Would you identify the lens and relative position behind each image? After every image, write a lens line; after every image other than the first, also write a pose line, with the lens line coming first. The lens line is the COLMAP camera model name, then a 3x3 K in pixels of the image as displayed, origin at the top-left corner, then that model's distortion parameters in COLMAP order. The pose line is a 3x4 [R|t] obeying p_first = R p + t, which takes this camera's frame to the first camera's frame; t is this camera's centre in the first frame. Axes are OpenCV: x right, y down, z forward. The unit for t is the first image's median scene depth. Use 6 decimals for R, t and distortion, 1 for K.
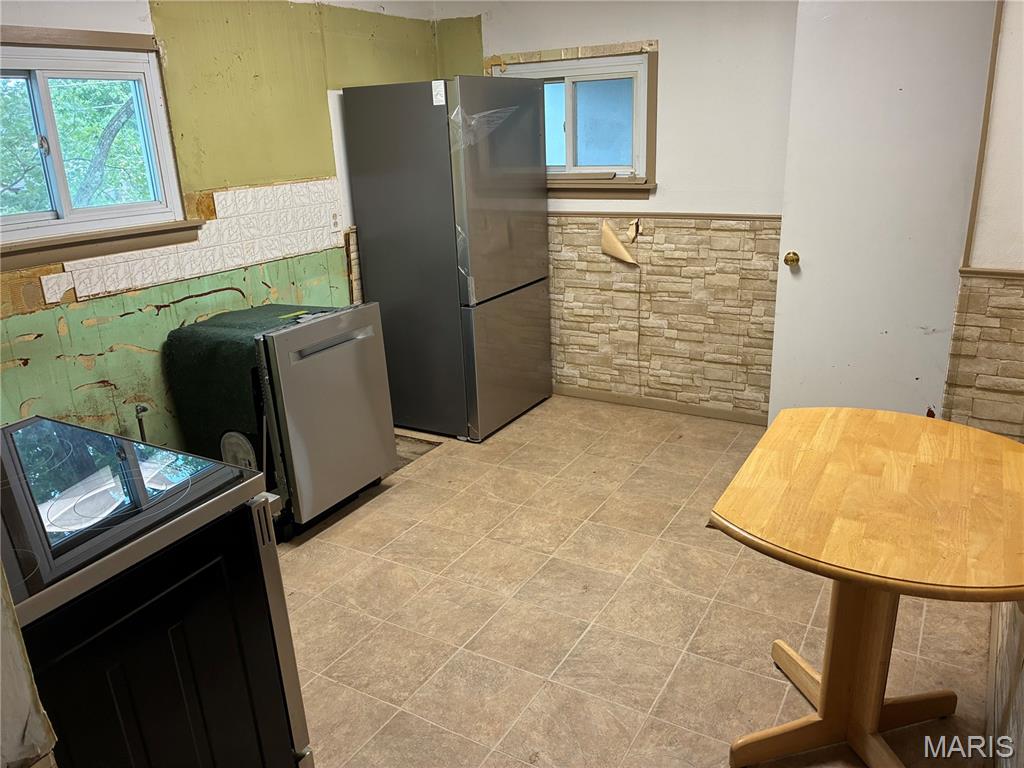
lens RADIAL K [[778.1, 0, 512.0], [0, 778.1, 384.0], [0, 0, 1]] dist [0.033628, 0.006824]
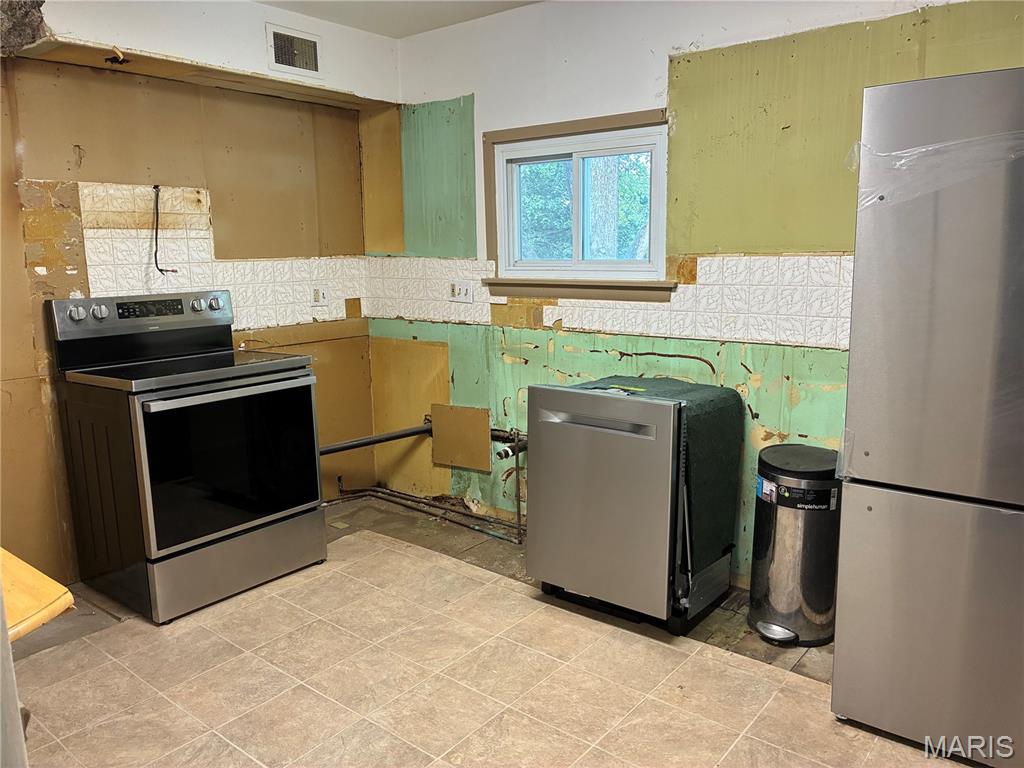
lens RADIAL K [[778.1, 0, 512.0], [0, 778.1, 384.0], [0, 0, 1]] dist [0.033628, 0.006824]
pose [[-0.152571, 0.217594, -0.964041, 0.624466], [-0.286226, 0.923927, 0.253838, -0.287771], [0.945937, 0.314662, -0.078683, 0.940377]]
